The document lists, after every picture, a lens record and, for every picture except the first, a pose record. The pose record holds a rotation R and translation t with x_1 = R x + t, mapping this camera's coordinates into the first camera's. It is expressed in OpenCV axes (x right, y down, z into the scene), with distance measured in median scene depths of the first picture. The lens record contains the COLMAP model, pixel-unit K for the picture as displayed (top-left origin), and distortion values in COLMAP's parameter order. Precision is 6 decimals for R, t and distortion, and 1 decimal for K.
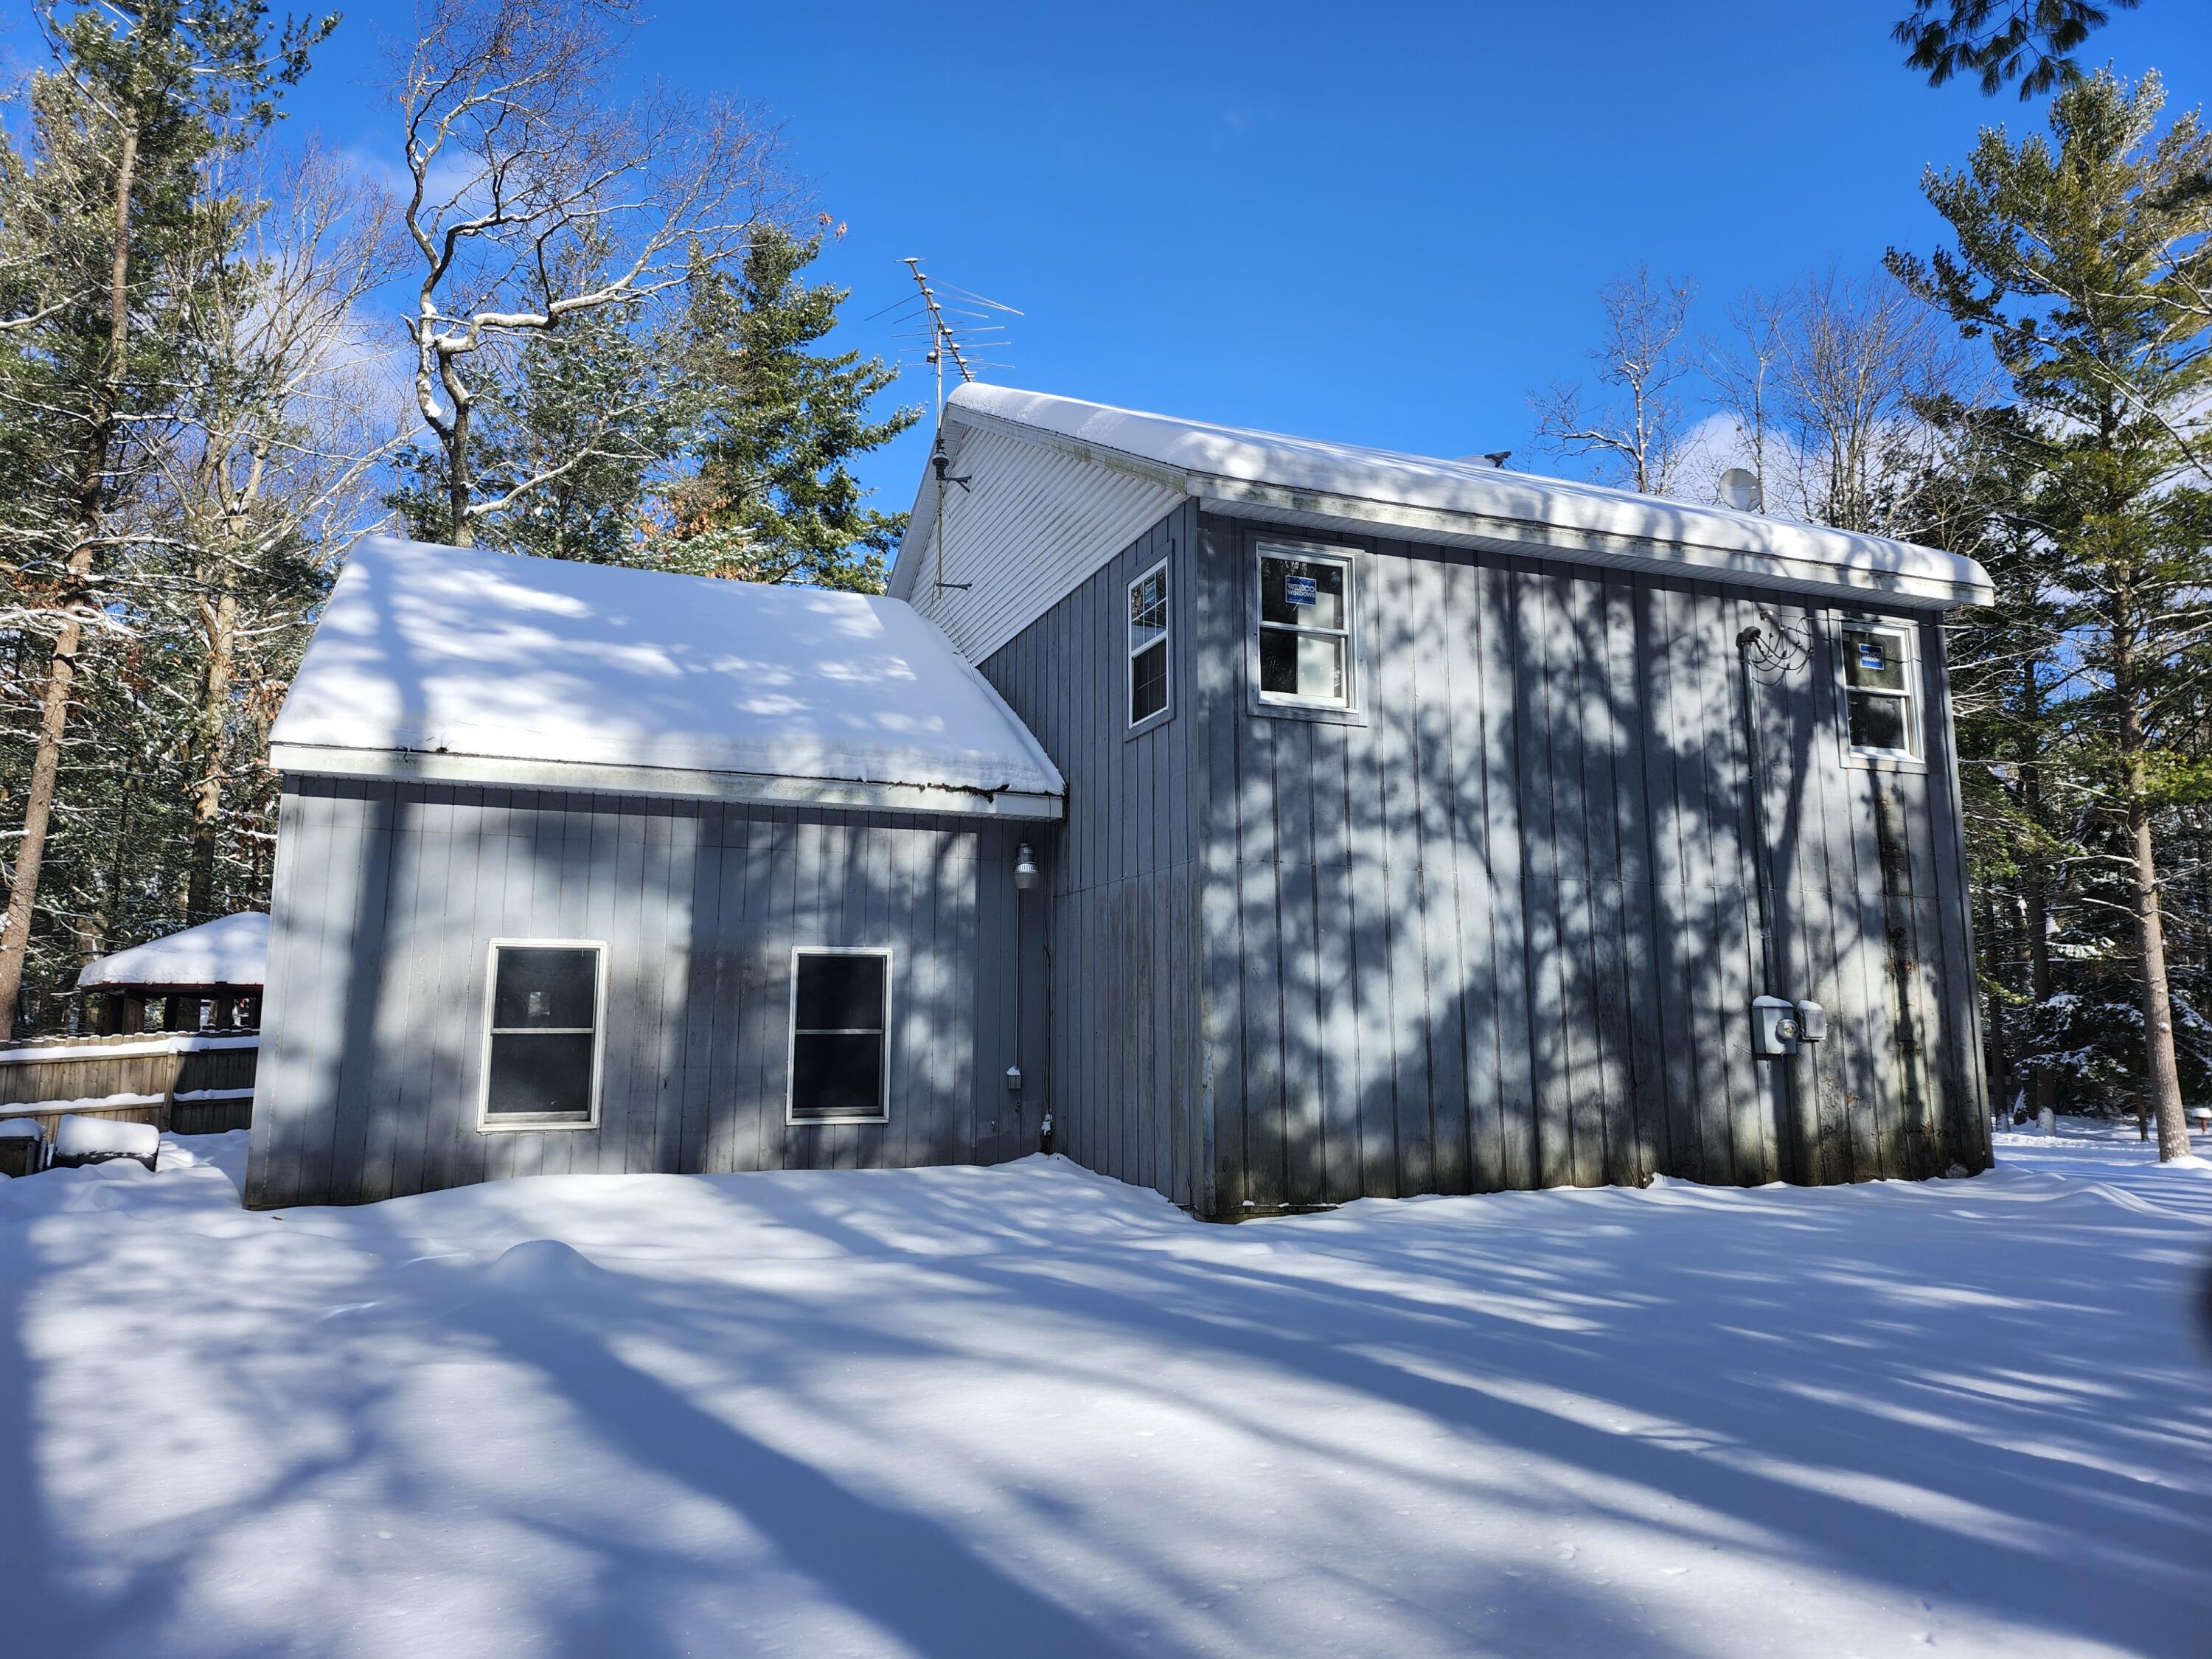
lens RADIAL K [[1532.1, 0, 1099.6], [0, 1532.1, 799.4], [0, 0, 1]] dist [0.122157, -0.145339]
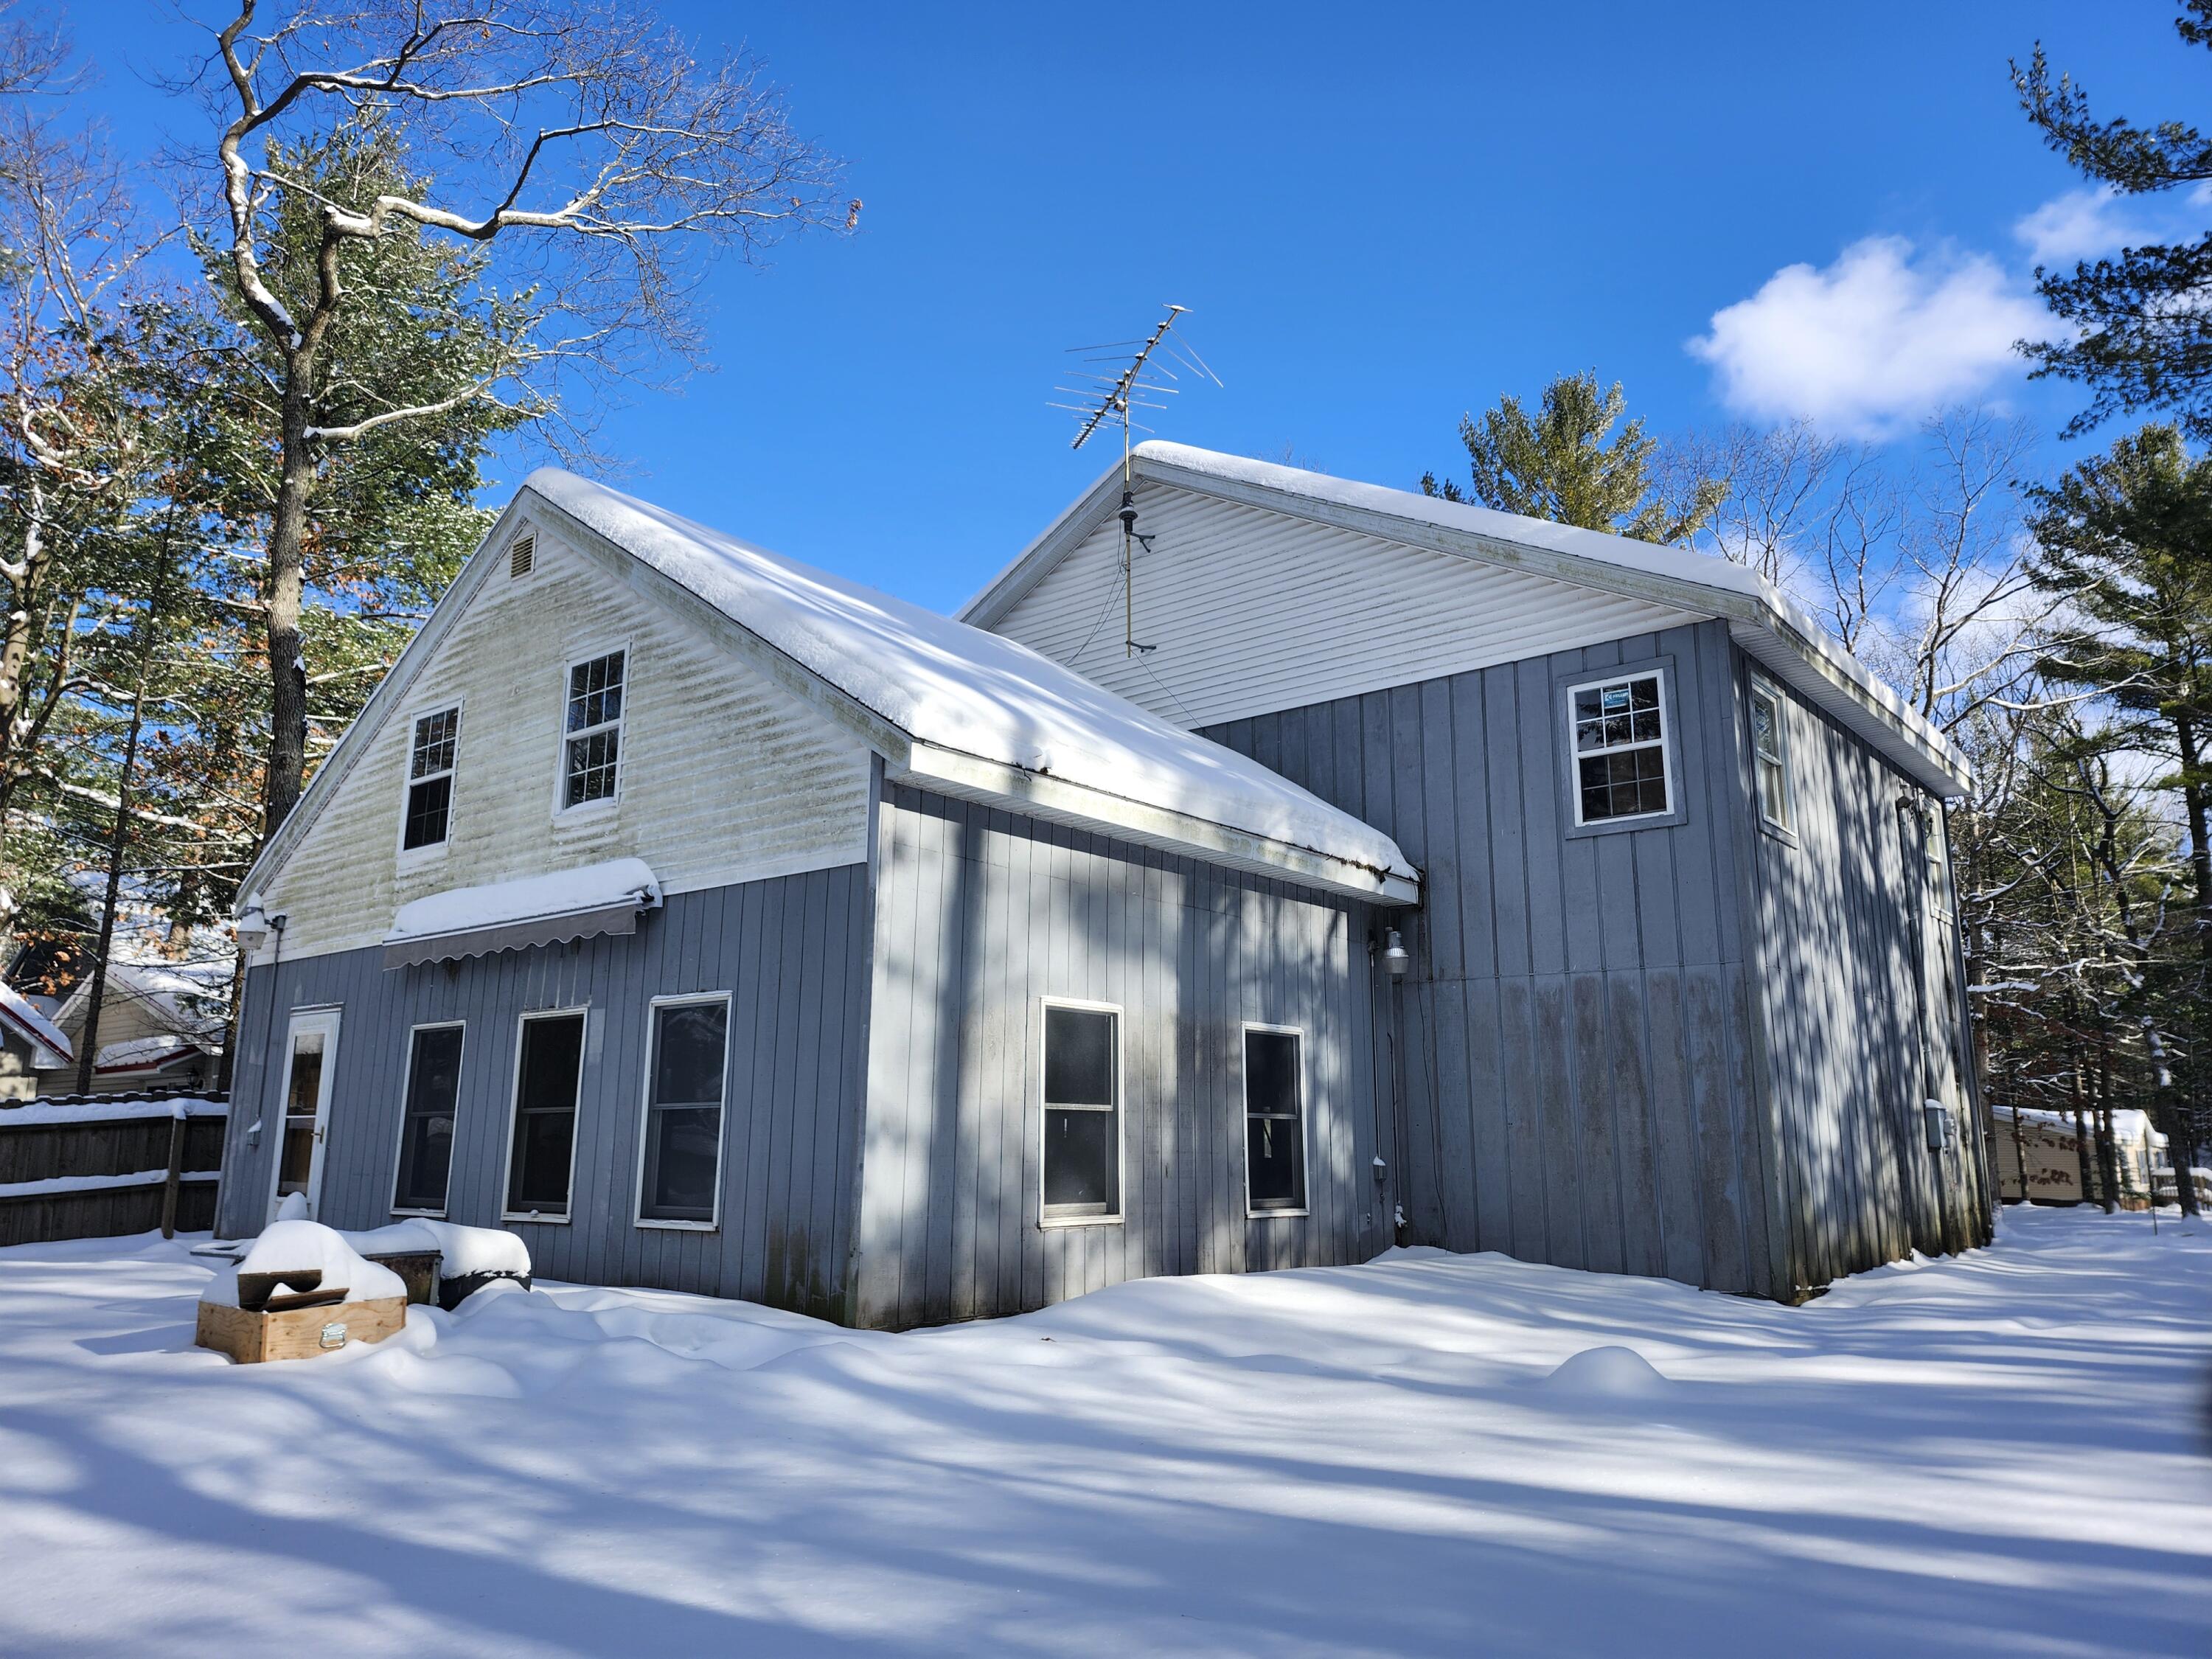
lens RADIAL K [[1532.1, 0, 1099.6], [0, 1532.1, 799.4], [0, 0, 1]] dist [0.122157, -0.145339]
pose [[0.868358, 0.113799, 0.482705, -0.721133], [-0.086142, 0.993132, -0.079169, 0.042775], [-0.488399, 0.027166, 0.872197, 0.230314]]
